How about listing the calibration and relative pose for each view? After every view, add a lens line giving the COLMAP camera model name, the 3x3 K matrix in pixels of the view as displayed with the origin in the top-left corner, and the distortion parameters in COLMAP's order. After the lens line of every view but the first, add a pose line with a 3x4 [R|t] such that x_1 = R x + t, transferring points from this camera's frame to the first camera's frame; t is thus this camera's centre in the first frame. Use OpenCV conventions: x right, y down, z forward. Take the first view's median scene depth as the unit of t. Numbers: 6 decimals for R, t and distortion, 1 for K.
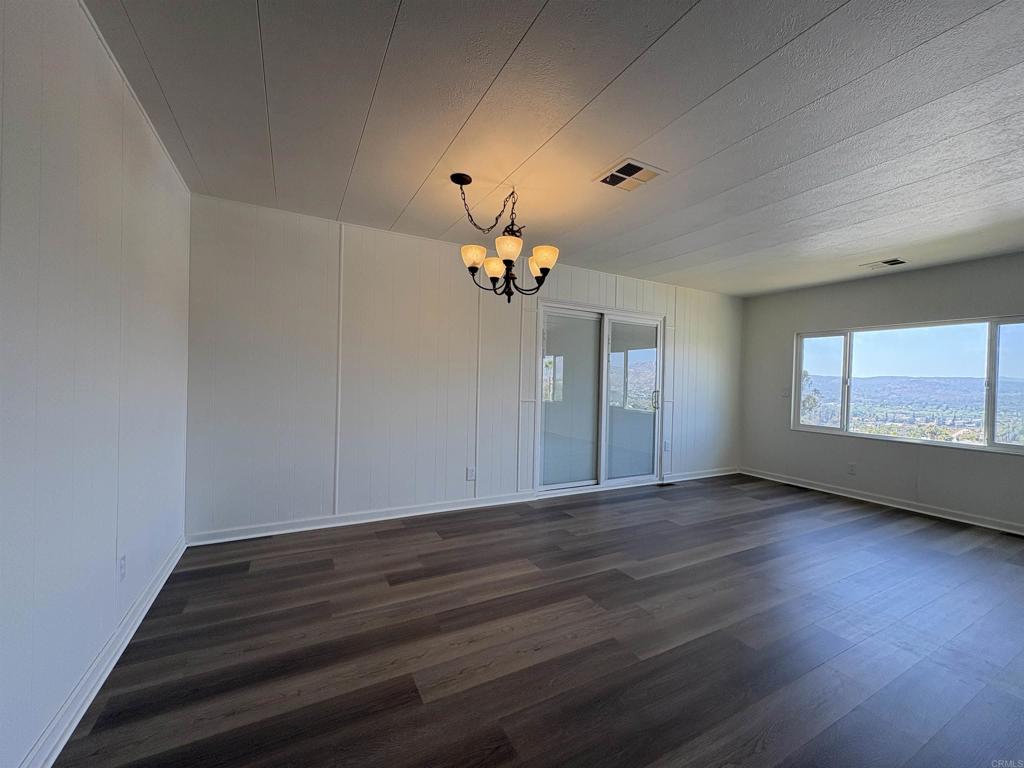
lens RADIAL K [[409.1, 0, 512.0], [0, 409.1, 384.0], [0, 0, 1]] dist [0.001493, 0.000570]
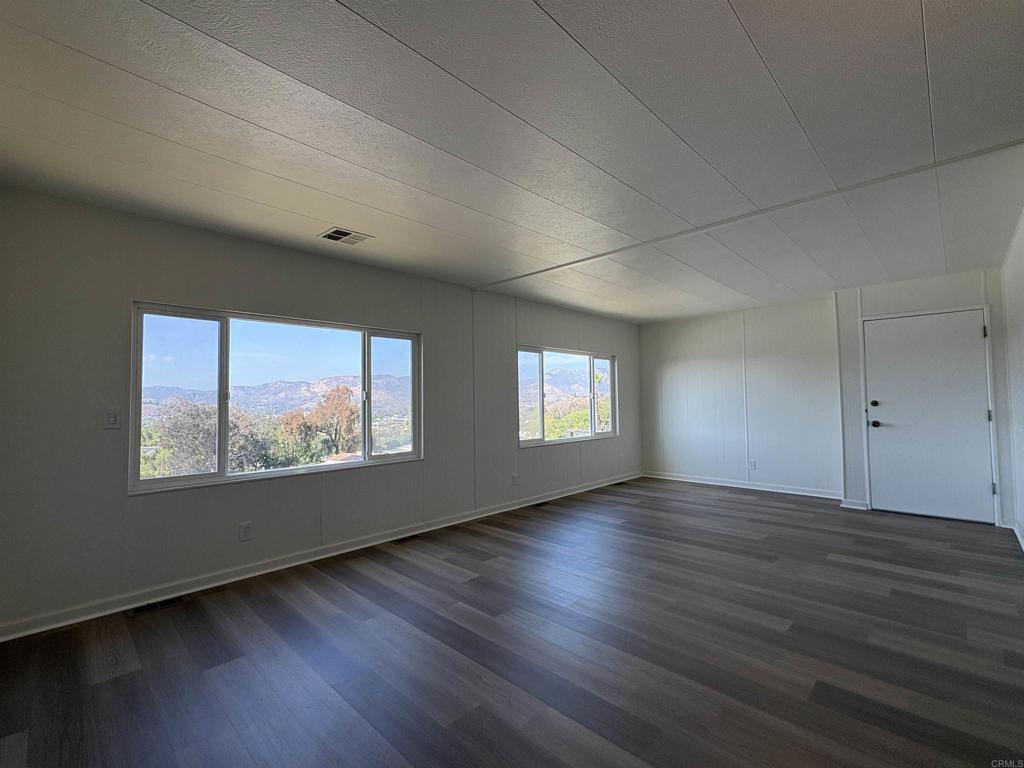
lens RADIAL K [[456.6, 0, 510.8], [0, 456.6, 383.6], [0, 0, 1]] dist [0.001629, 0.000685]
pose [[-0.297061, 0.012590, 0.954776, 0.026789], [0.014231, 0.999860, -0.008757, -0.014396], [-0.954753, 0.010986, -0.297198, 0.983004]]
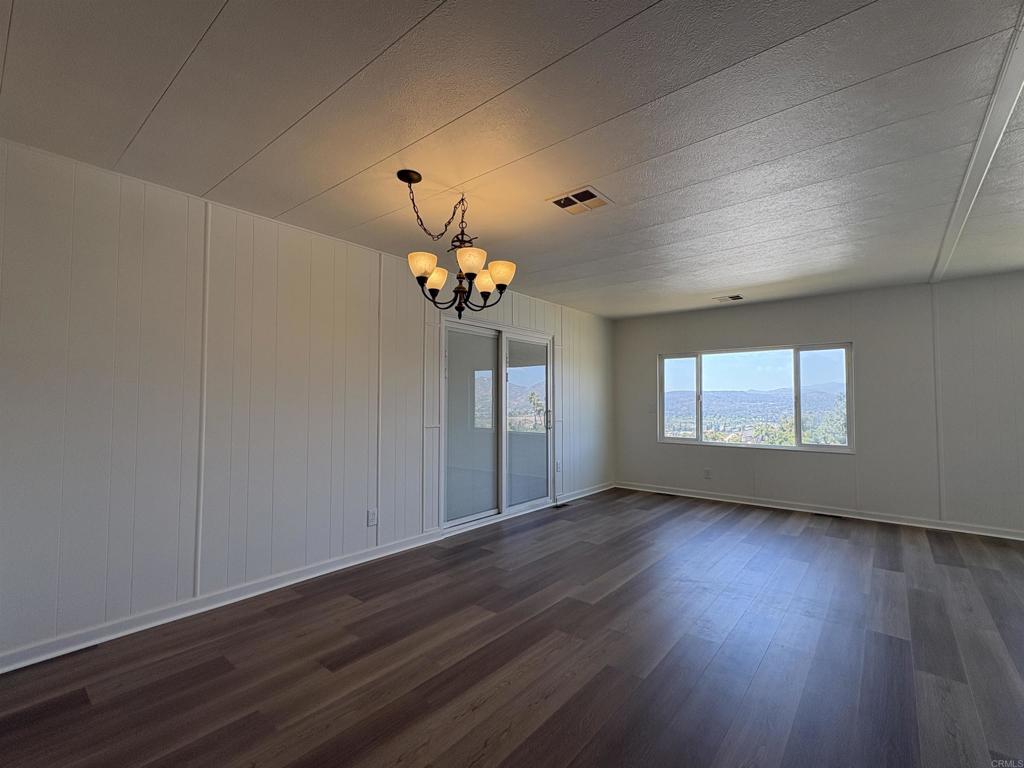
lens RADIAL K [[456.6, 0, 510.8], [0, 456.6, 383.6], [0, 0, 1]] dist [0.001629, 0.000685]
pose [[0.925534, -0.008824, 0.378562, -0.189399], [0.025935, 0.998858, -0.040126, -0.008345], [-0.377776, 0.046956, 0.924706, 0.021849]]
